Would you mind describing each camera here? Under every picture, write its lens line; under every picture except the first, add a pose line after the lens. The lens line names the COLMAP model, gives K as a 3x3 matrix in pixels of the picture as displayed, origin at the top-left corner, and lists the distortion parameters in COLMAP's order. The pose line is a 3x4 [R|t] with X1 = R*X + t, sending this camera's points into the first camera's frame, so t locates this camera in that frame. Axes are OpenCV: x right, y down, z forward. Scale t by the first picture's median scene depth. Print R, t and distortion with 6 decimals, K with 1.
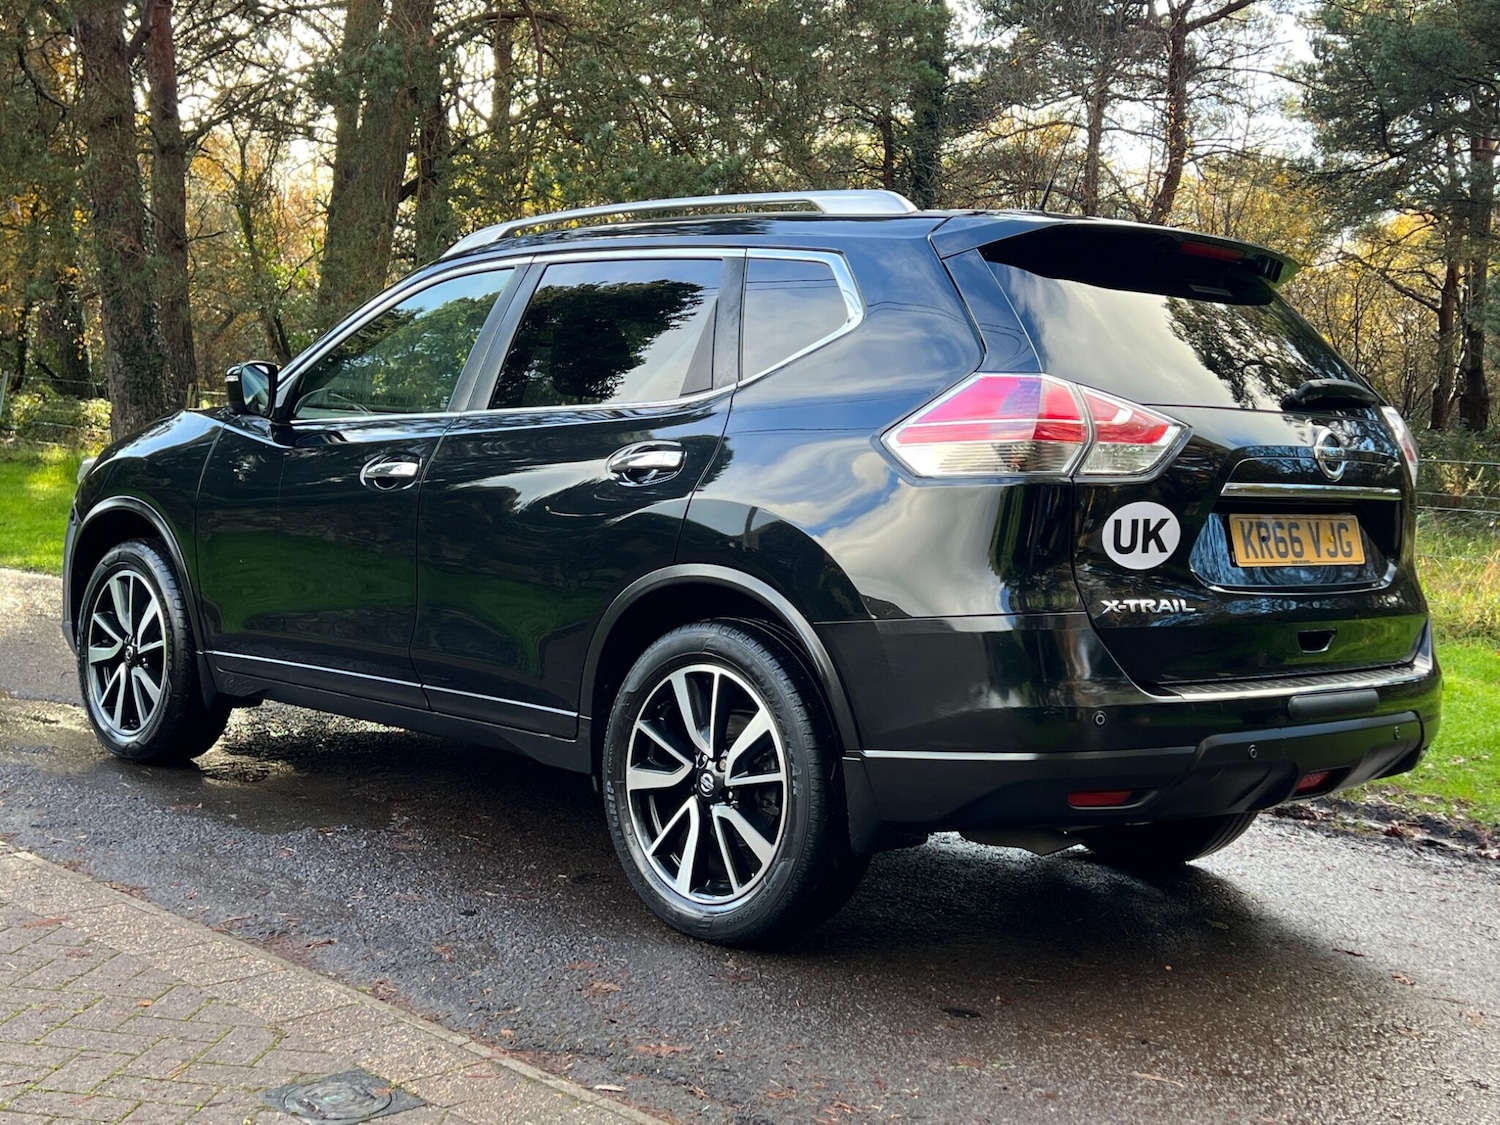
lens RADIAL K [[1885.6, 0, 750.0], [0, 1885.6, 562.5], [0, 0, 1]] dist [0.129725, -0.282910]
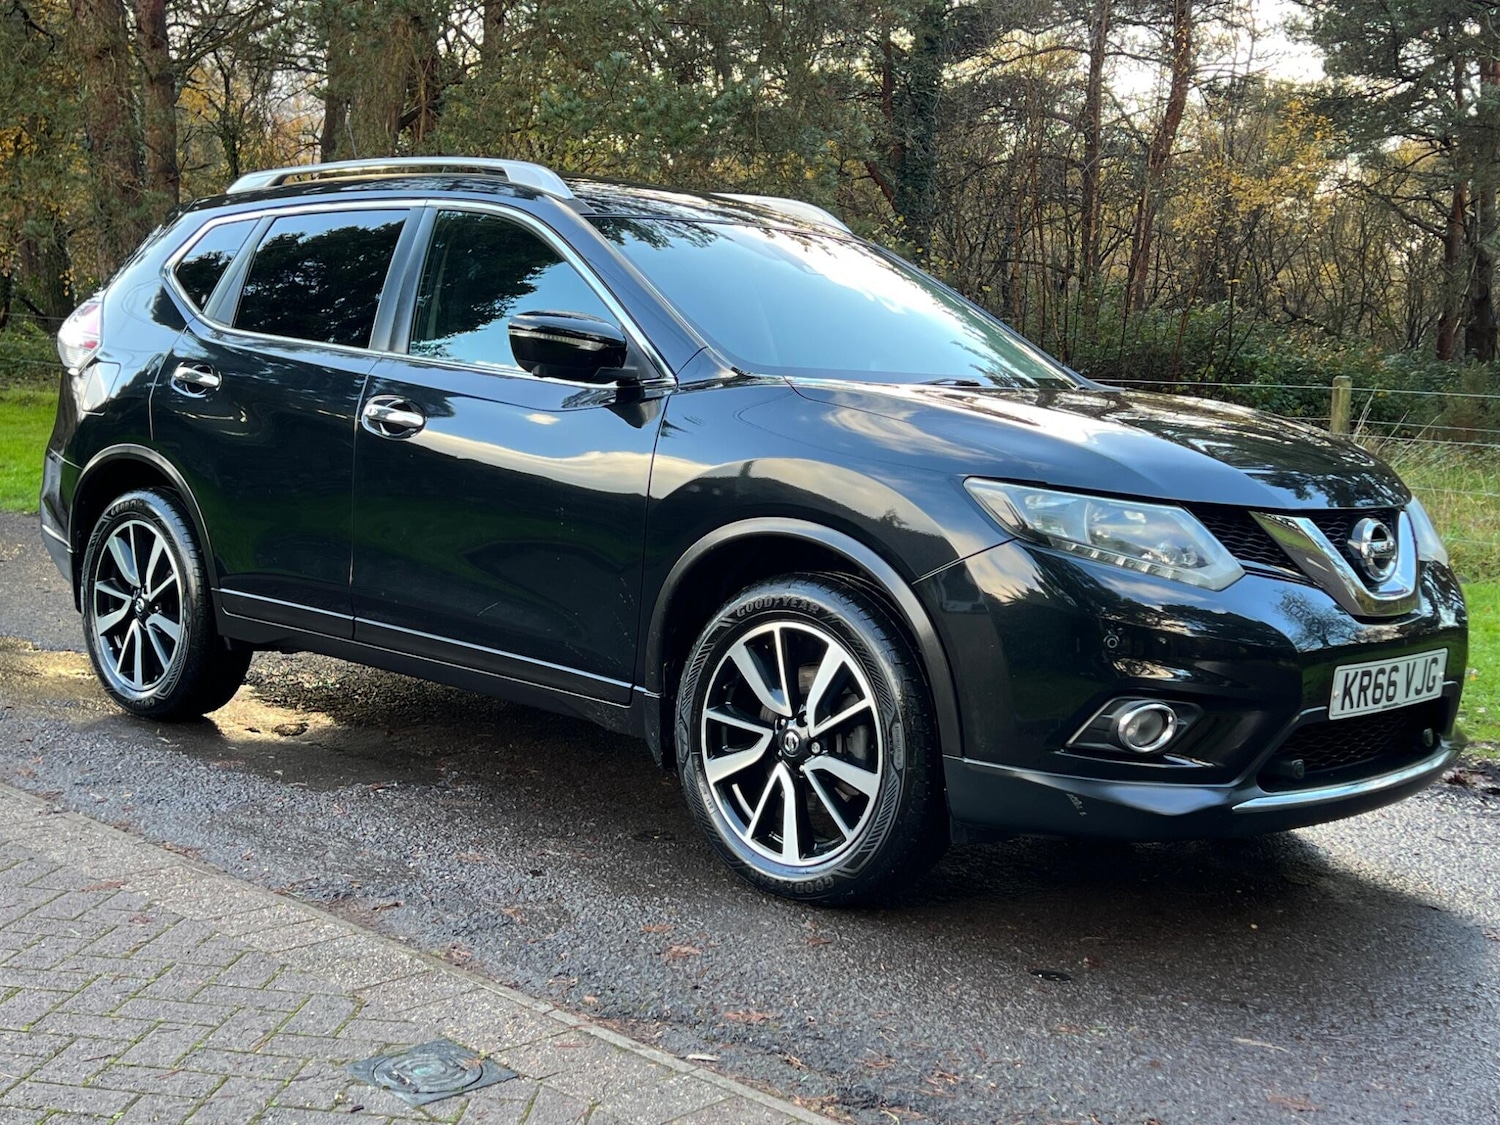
lens RADIAL K [[1902.0, 0, 747.6], [0, 1902.0, 564.1], [0, 0, 1]] dist [0.148757, -0.353810]
pose [[0.999978, -0.005473, 0.003722, -0.042695], [0.005340, 0.999381, 0.034786, -0.008595], [-0.003911, -0.034765, 0.999388, 0.020584]]
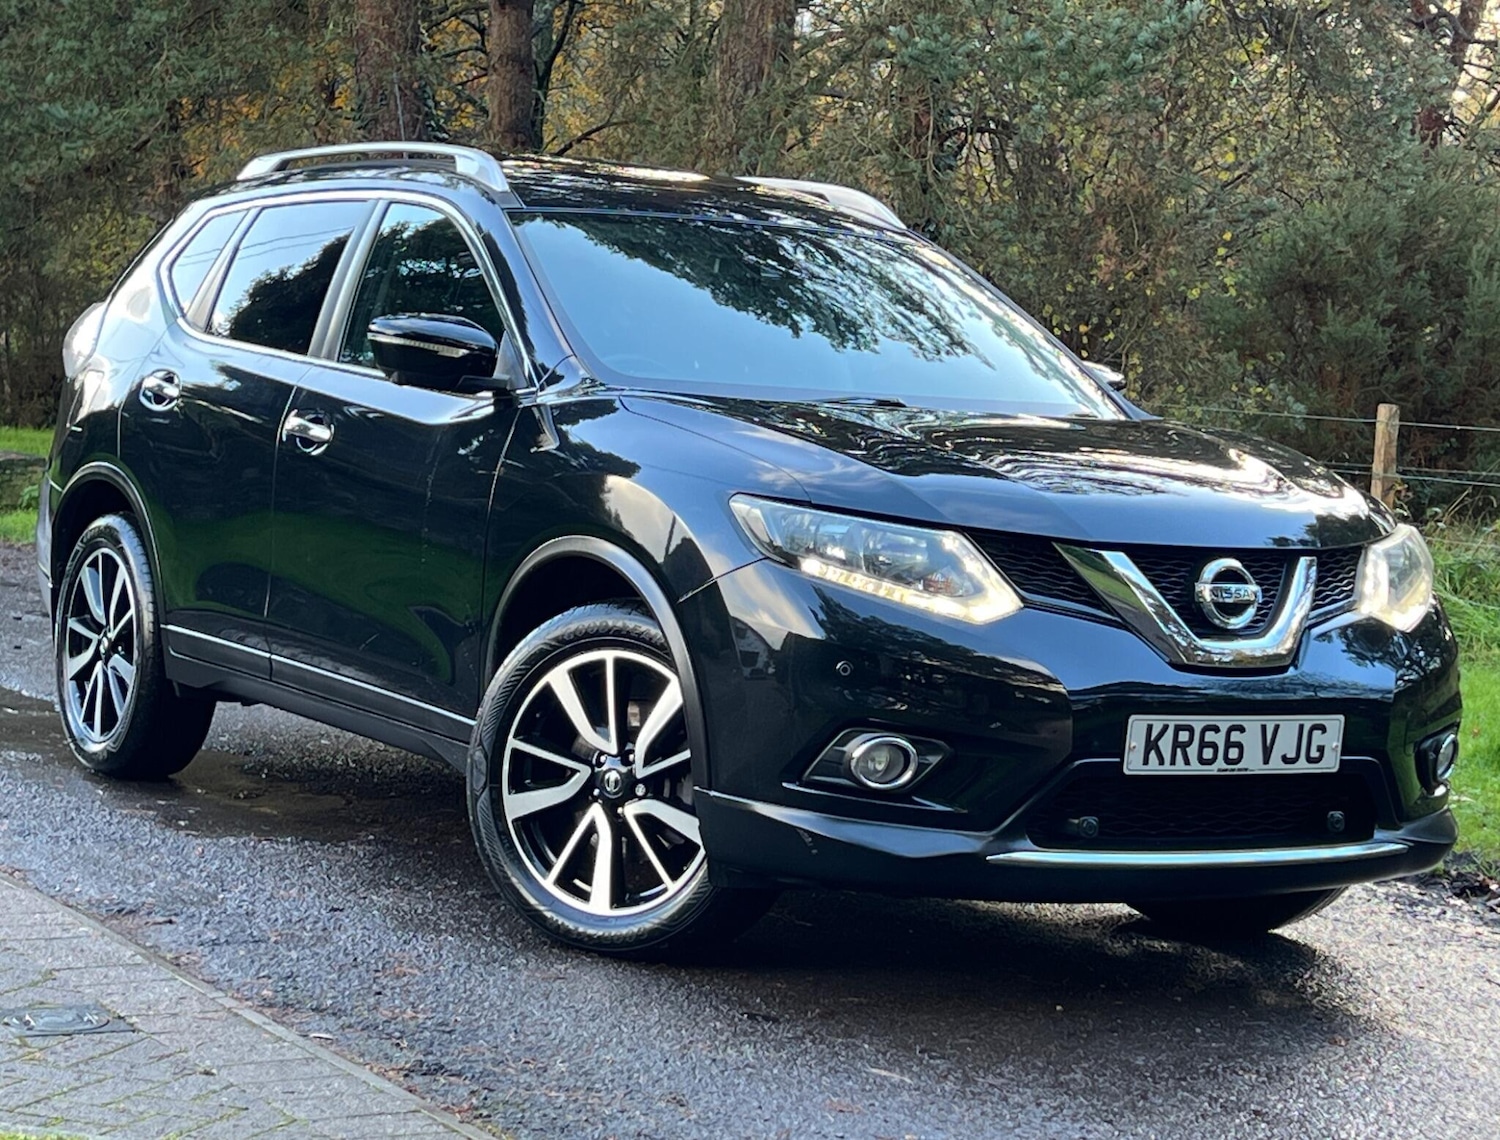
lens RADIAL K [[3154.0, 0, 751.2], [0, 3154.0, 570.0], [0, 0, 1]] dist [0.075895, 0.234566]
pose [[0.965829, 0.029155, -0.257537, 0.449907], [-0.035335, 0.999187, -0.019401, 0.045576], [0.256762, 0.027839, 0.966074, -0.438566]]
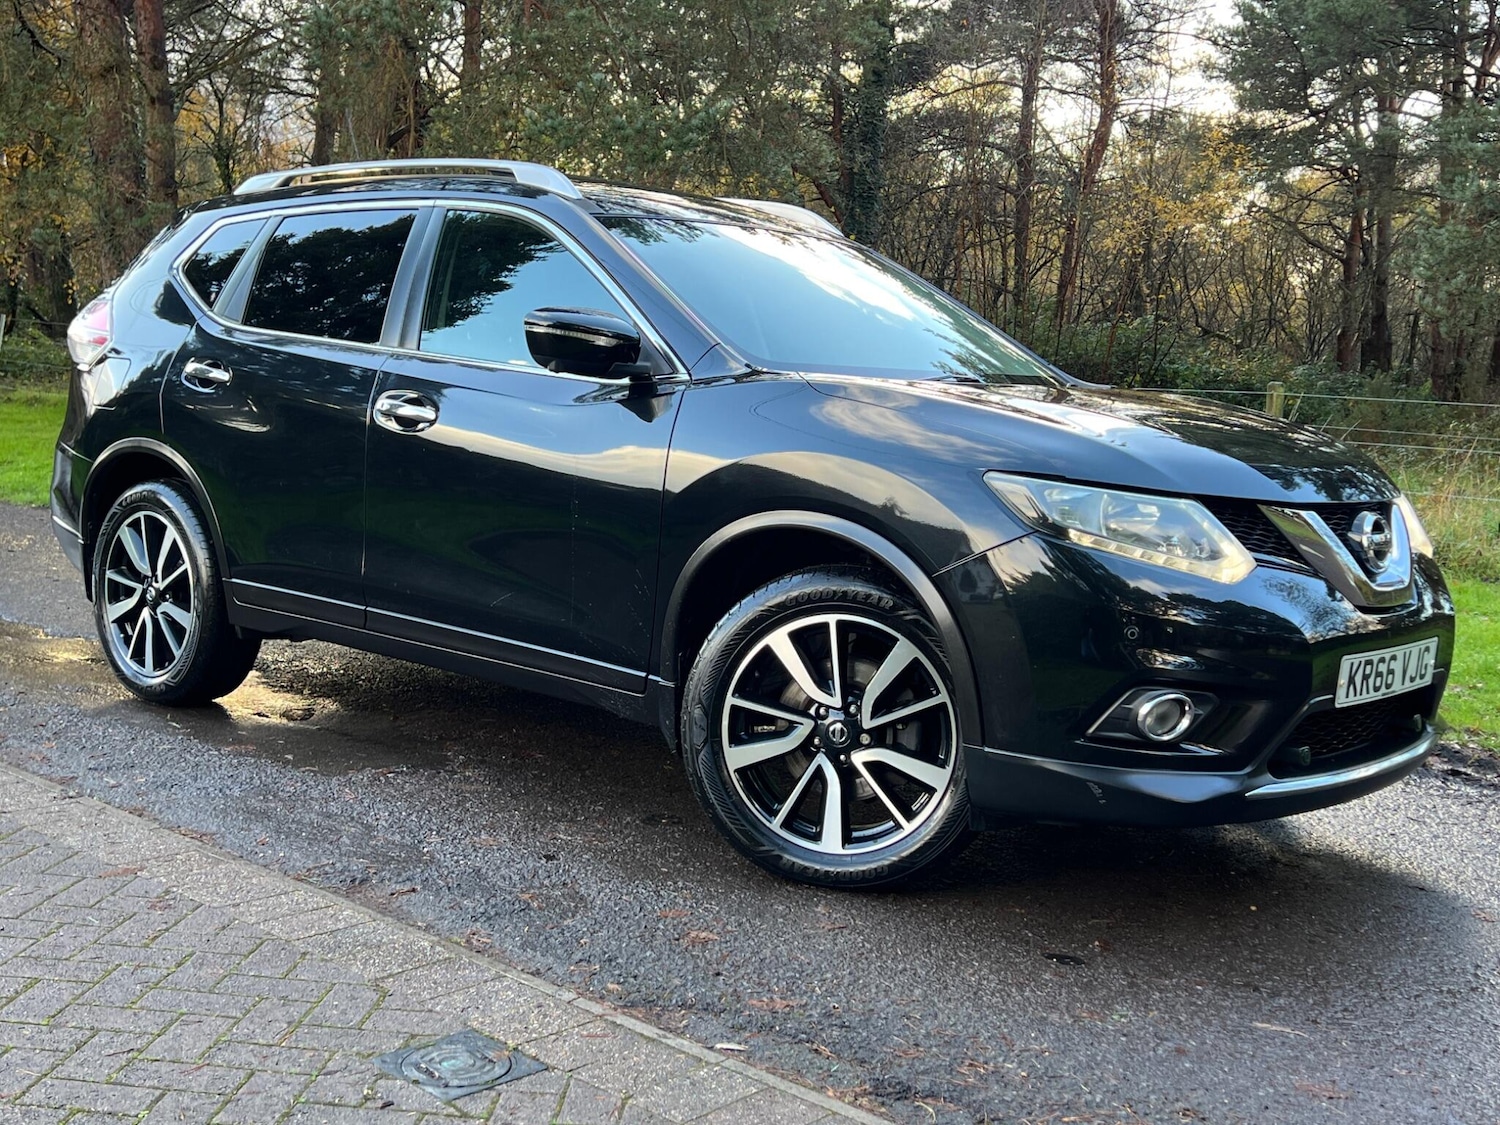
lens RADIAL K [[1747.7, 0, 753.2], [0, 1747.7, 563.6], [0, 0, 1]] dist [0.132611, -0.291620]
pose [[0.999448, -0.003502, 0.033044, -0.073374], [0.002224, 0.999251, 0.038634, -0.004809], [-0.033154, -0.038539, 0.998707, 0.086379]]
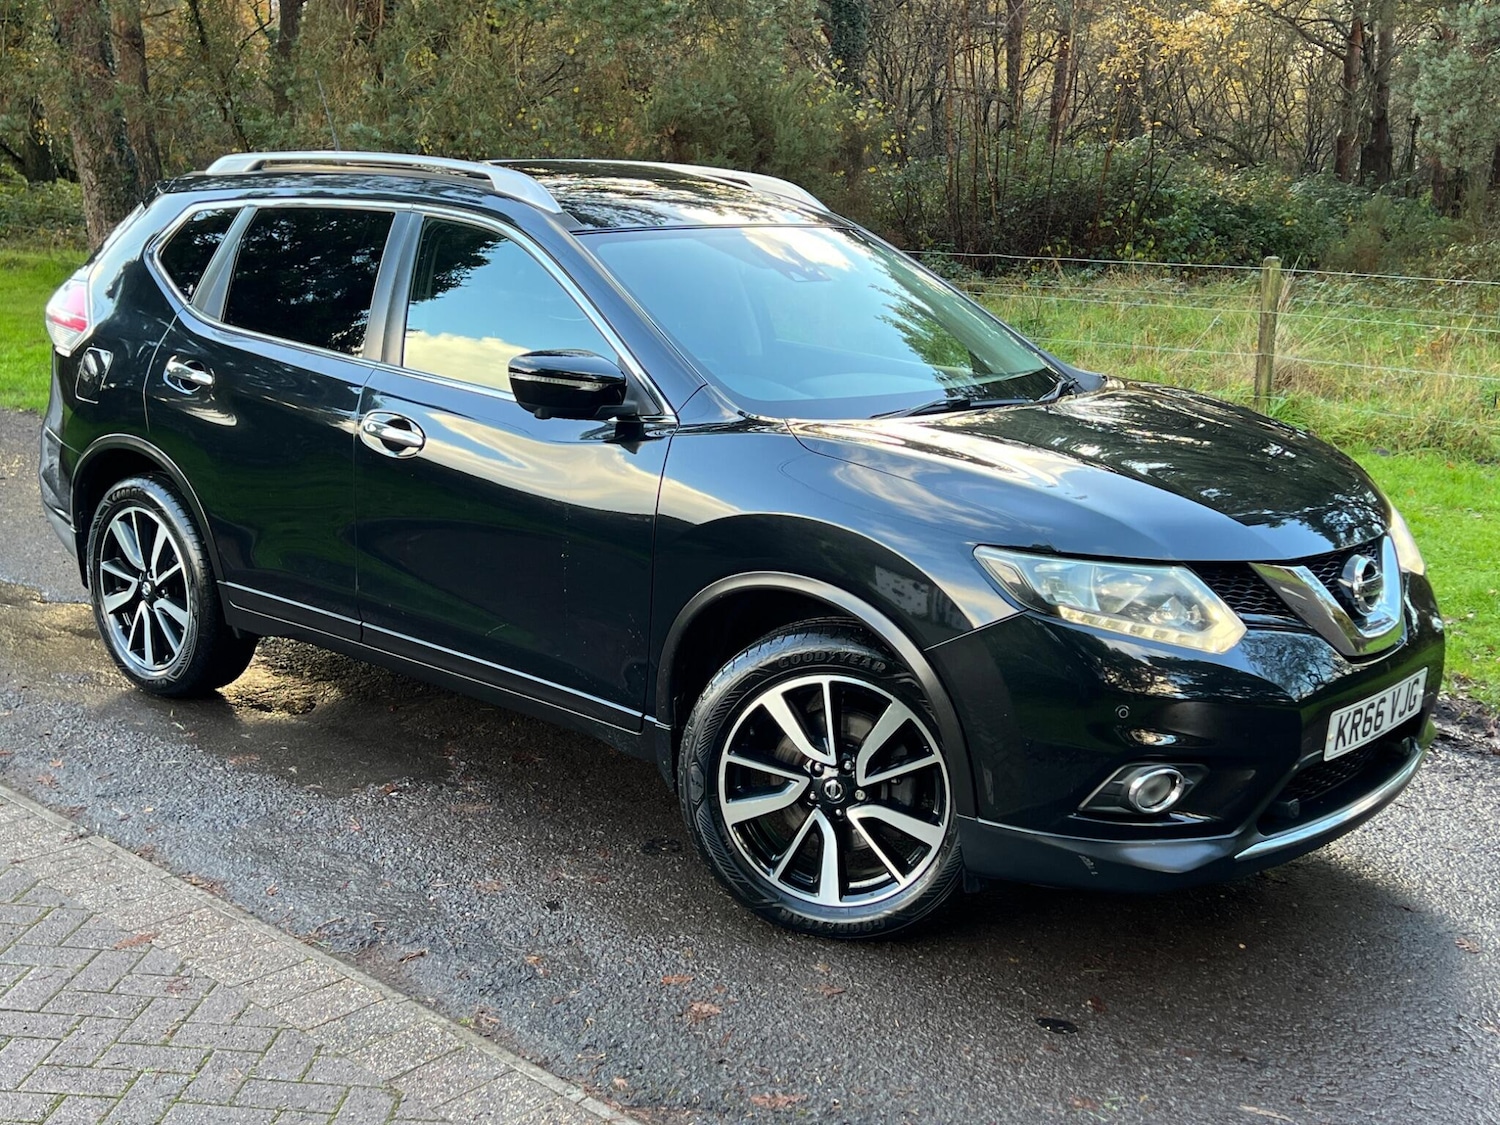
lens RADIAL K [[1749.6, 0, 742.0], [0, 1749.6, 557.9], [0, 0, 1]] dist [0.129858, -0.282119]
pose [[0.999126, -0.030936, 0.028113, -0.069736], [0.026514, 0.988936, 0.145956, -0.140188], [-0.032317, -0.145083, 0.988892, 0.095730]]
